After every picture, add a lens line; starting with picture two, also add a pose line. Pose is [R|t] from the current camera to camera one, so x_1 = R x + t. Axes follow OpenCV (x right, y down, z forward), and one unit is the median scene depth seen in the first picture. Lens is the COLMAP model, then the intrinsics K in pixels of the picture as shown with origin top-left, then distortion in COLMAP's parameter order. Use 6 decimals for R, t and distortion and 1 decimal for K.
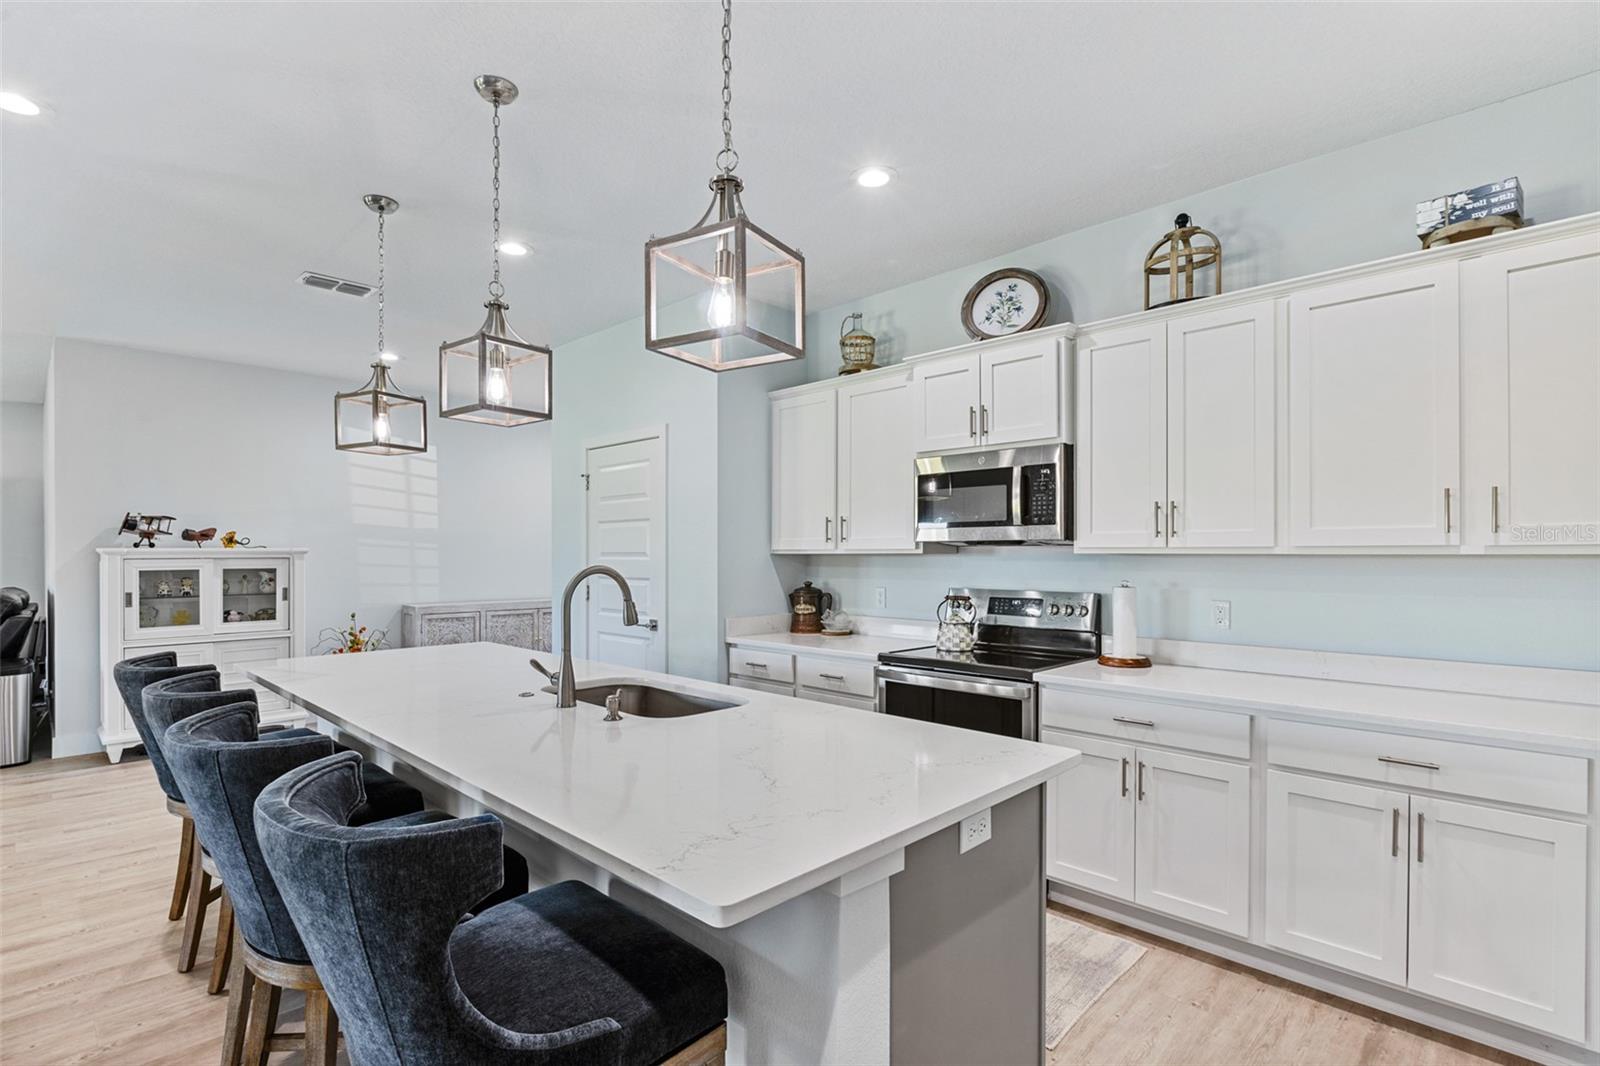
lens RADIAL K [[763.0, 0, 788.9], [0, 763.0, 556.3], [0, 0, 1]] dist [0.006284, 0.000770]
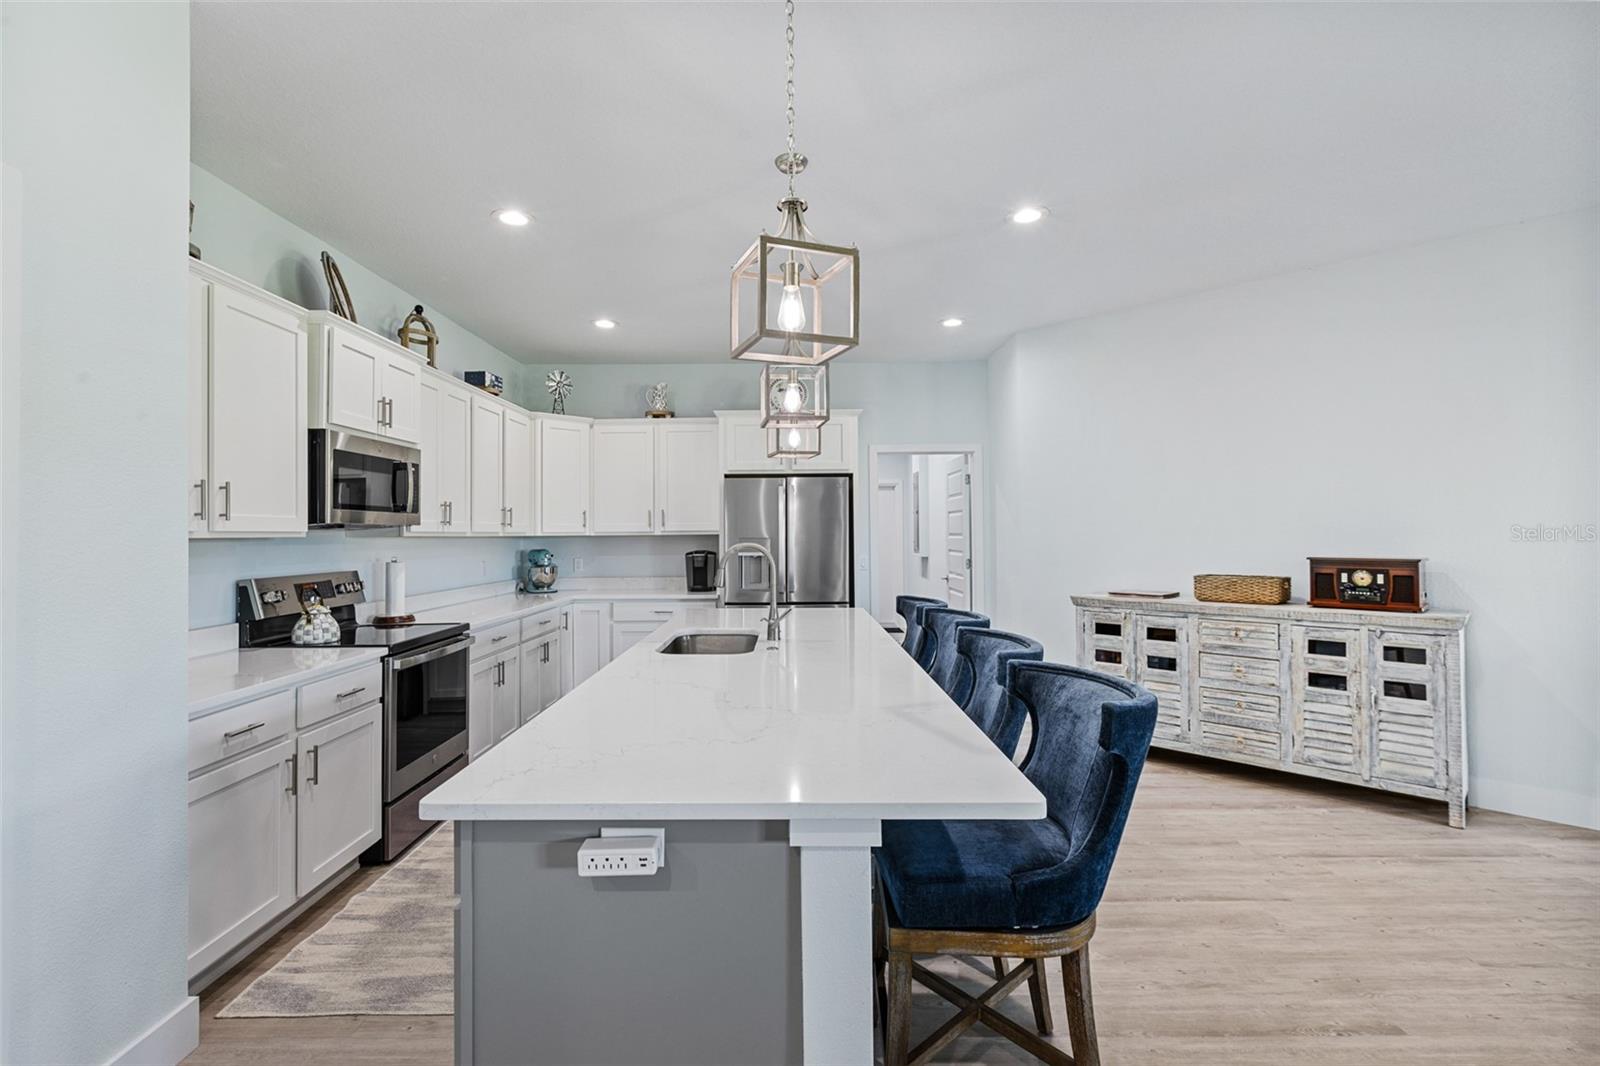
lens RADIAL K [[725.3, 0, 769.8], [0, 725.3, 523.2], [0, 0, 1]] dist [-0.000531, 0.000015]
pose [[-0.697610, 0.015645, 0.716307, -0.609986], [0.009225, 0.999875, -0.012855, -0.002250], [-0.716418, -0.002360, -0.697667, 0.952837]]
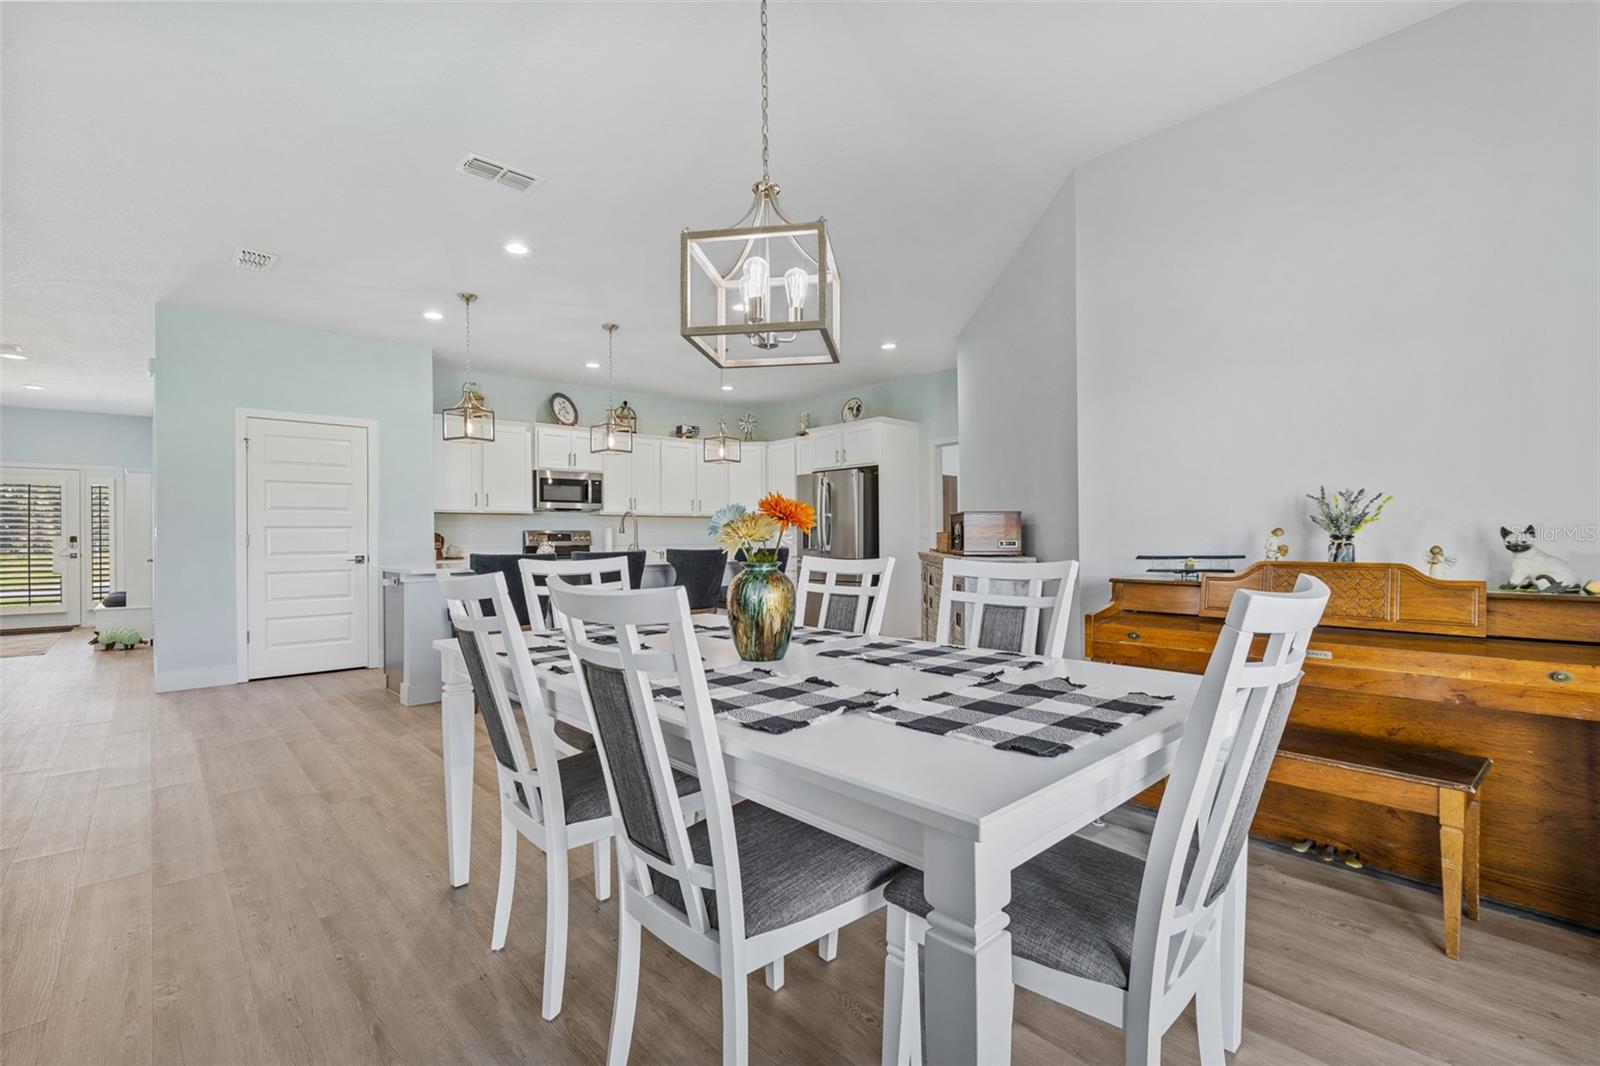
lens RADIAL K [[725.3, 0, 796.7], [0, 725.3, 534.4], [0, 0, 1]] dist [-0.000531, 0.000015]
pose [[0.060671, 0.007017, 0.998133, -1.439115], [0.010918, 0.999911, -0.007693, 0.062616], [-0.998098, 0.011365, 0.060589, 0.111385]]
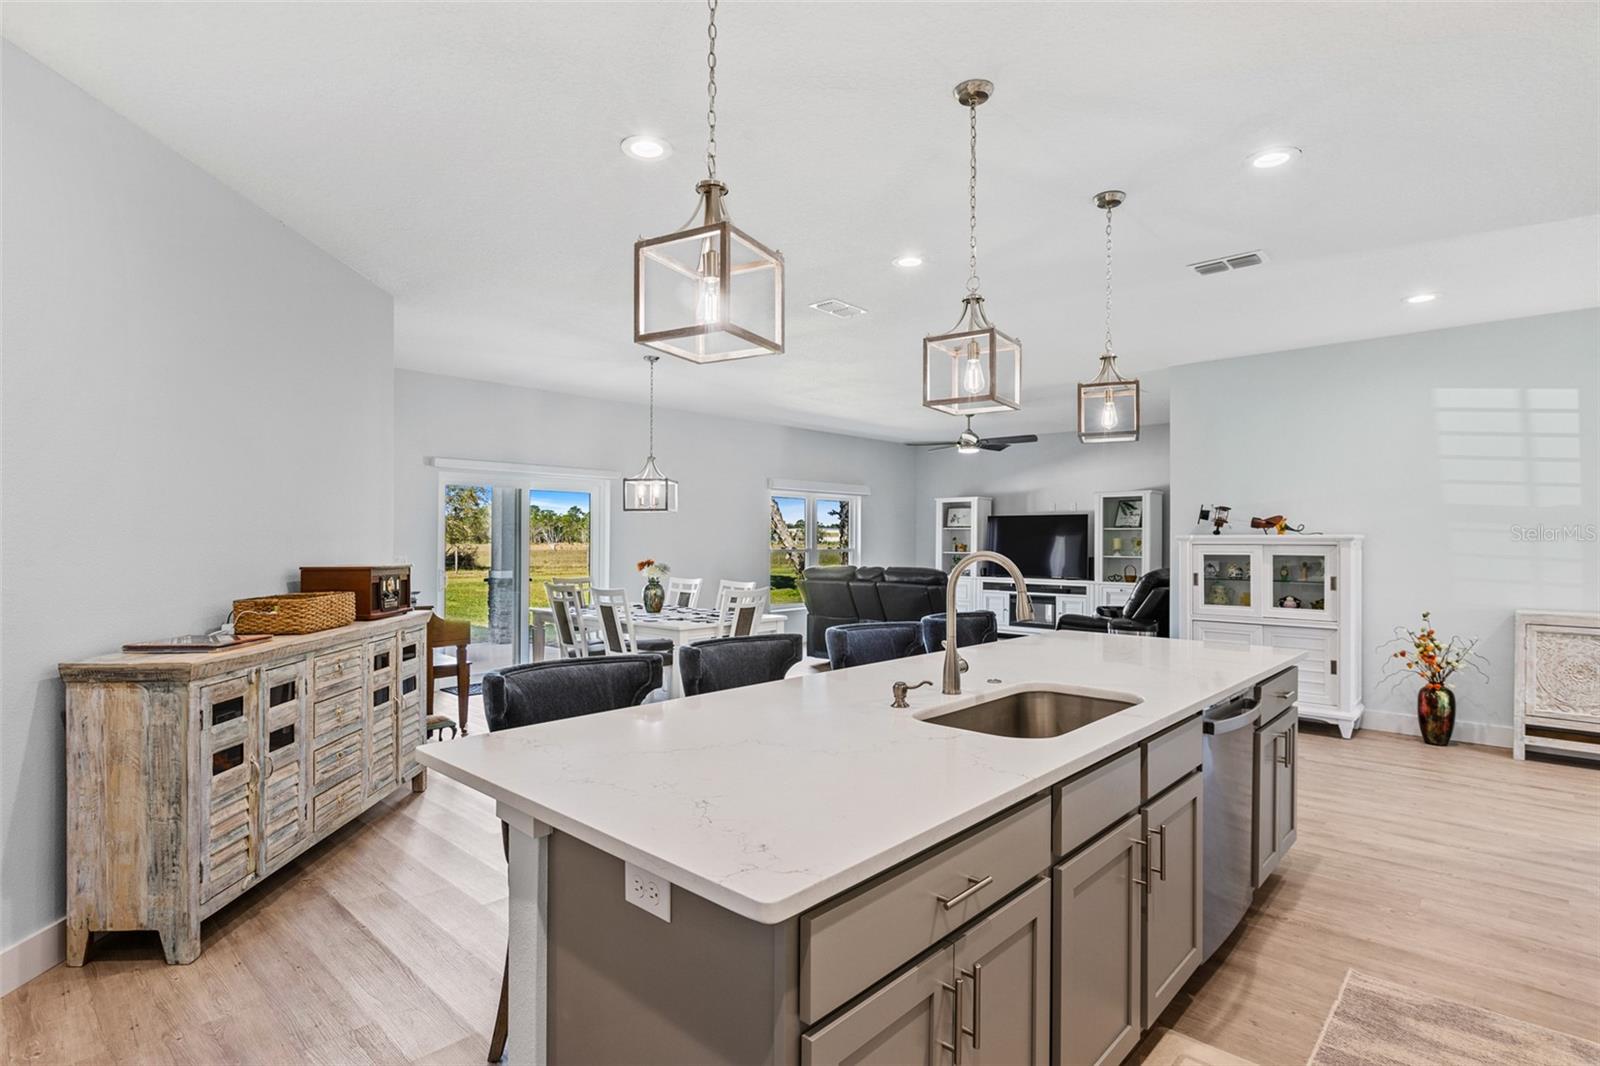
lens RADIAL K [[791.8, 0, 796.2], [0, 791.8, 541.0], [0, 0, 1]] dist [0.004814, -0.005523]
pose [[0.040235, 0.004072, -0.999182, 0.356334], [-0.007104, 0.999968, 0.003790, -0.002457], [0.999165, 0.006946, 0.040262, 0.374177]]
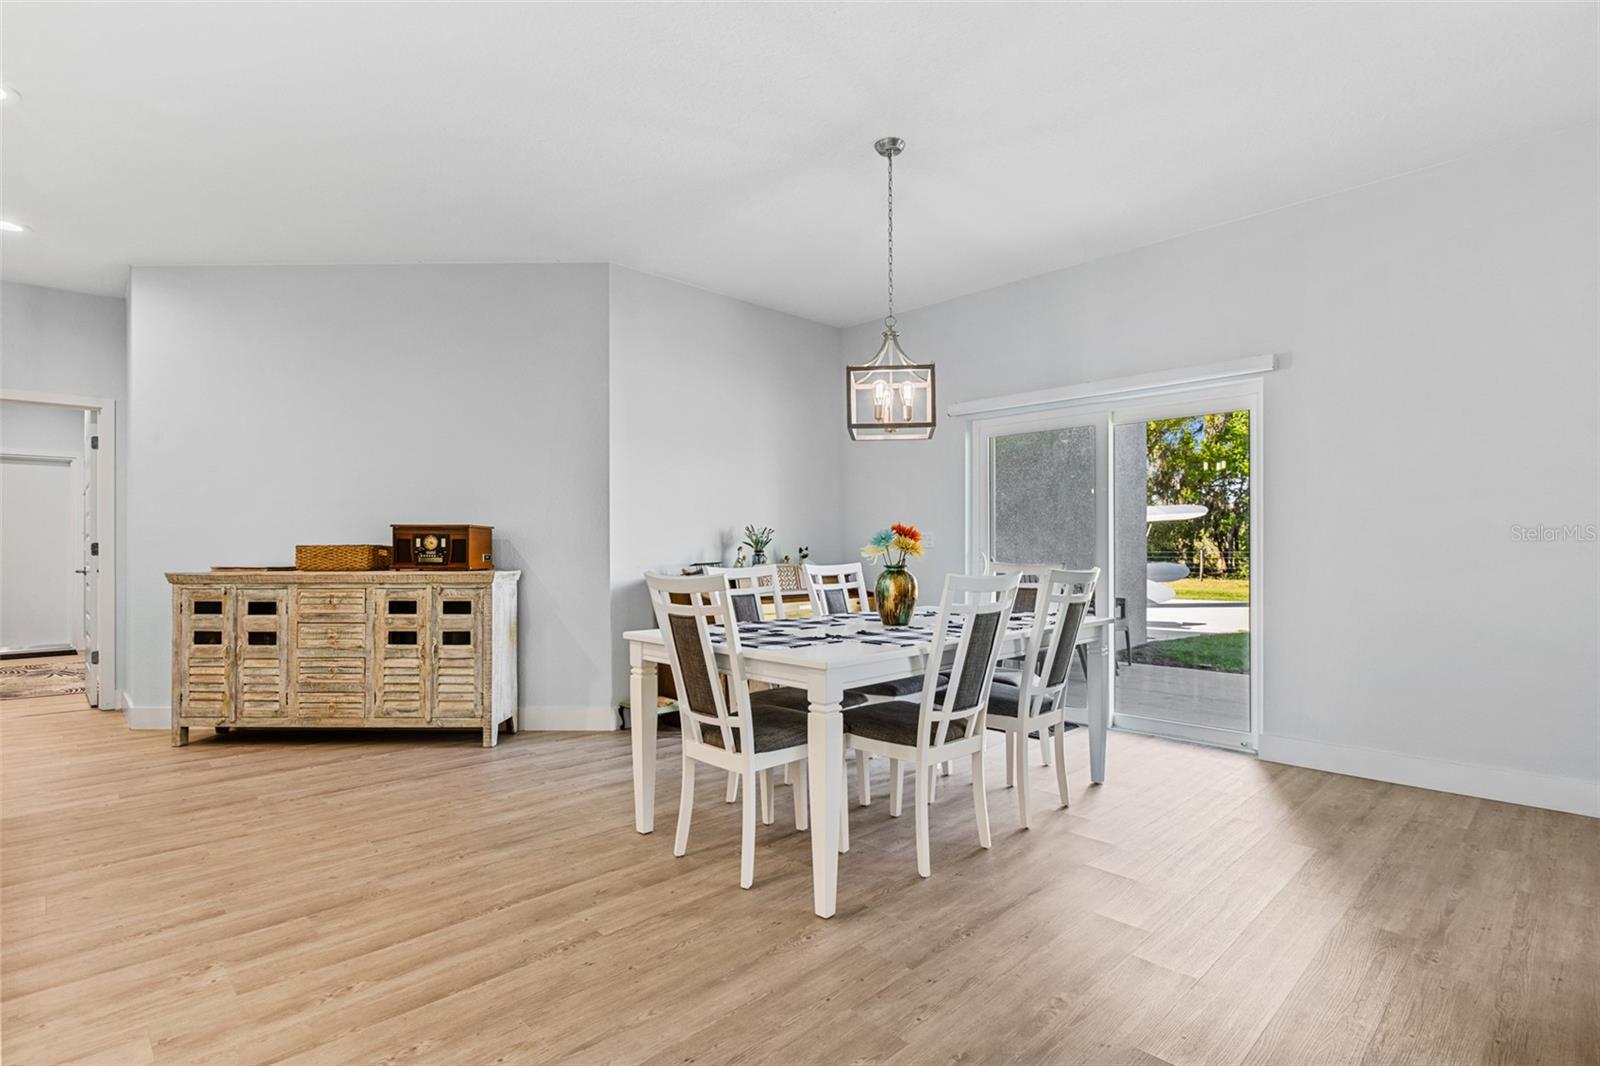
lens RADIAL K [[791.8, 0, 809.2], [0, 791.8, 534.7], [0, 0, 1]] dist [0.004814, -0.005523]
pose [[-0.999991, 0.002021, 0.003683, -0.952332], [0.001982, 0.999939, -0.010822, 0.053611], [-0.003704, -0.010815, -0.999935, 0.909987]]
